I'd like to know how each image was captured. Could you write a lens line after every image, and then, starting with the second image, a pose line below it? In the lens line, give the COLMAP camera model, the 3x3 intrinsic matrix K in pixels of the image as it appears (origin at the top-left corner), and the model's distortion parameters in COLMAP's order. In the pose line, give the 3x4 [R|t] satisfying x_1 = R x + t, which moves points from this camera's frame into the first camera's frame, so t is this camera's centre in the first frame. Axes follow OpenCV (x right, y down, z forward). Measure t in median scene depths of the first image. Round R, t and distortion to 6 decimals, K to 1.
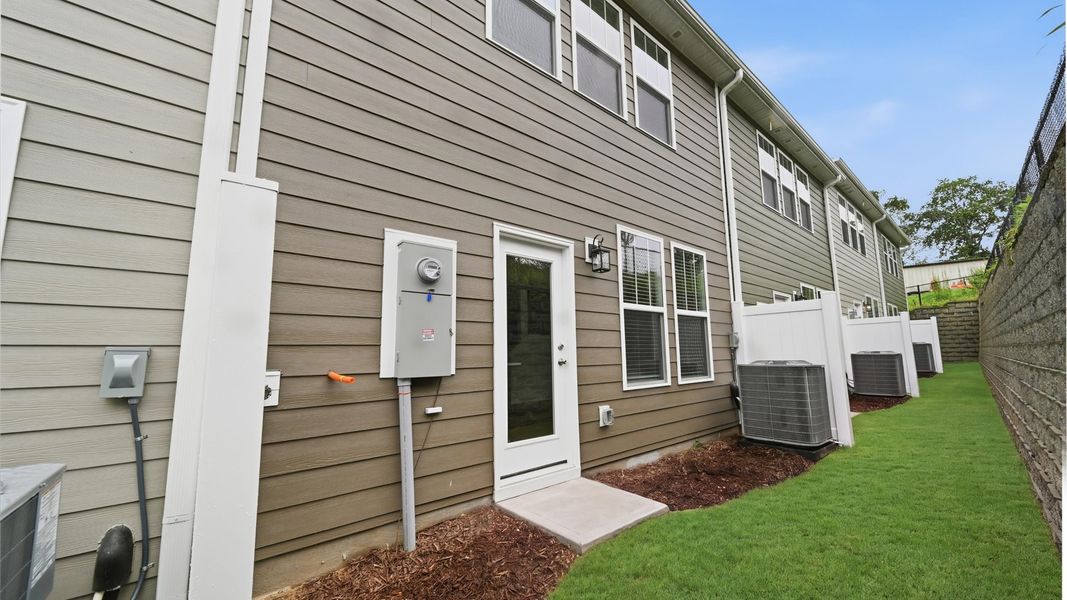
lens RADIAL K [[374.8, 0, 534.2], [0, 374.8, 307.4], [0, 0, 1]] dist [-0.001935, -0.000469]
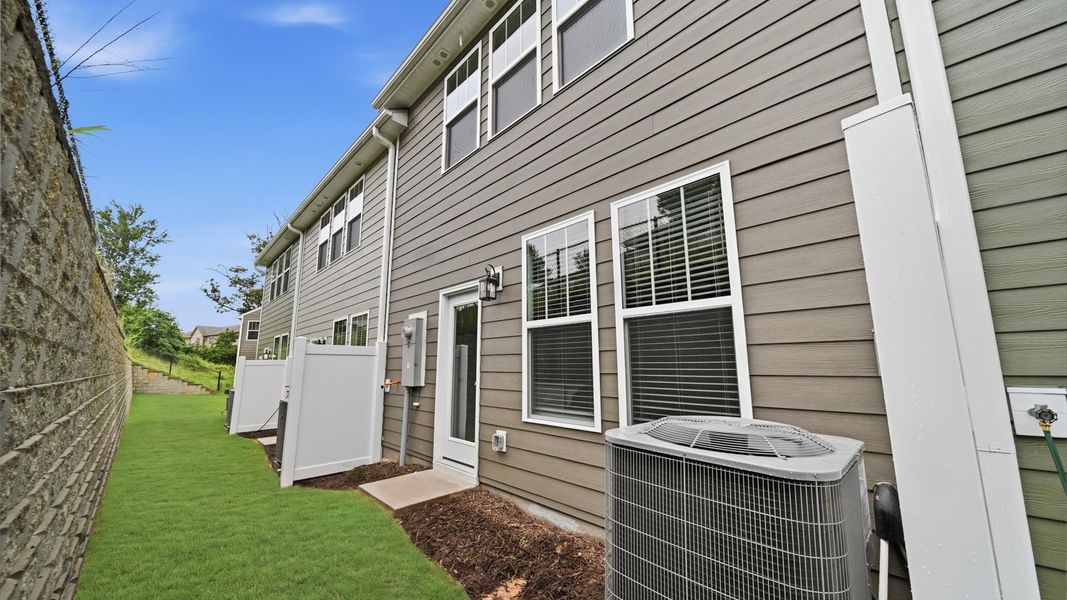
lens RADIAL K [[374.8, 0, 534.2], [0, 374.8, 307.4], [0, 0, 1]] dist [-0.001935, -0.000469]
pose [[0.092780, -0.141019, -0.985650, 1.131105], [0.126344, 0.983585, -0.128830, 0.071984], [0.987638, -0.112578, 0.109073, 0.933876]]
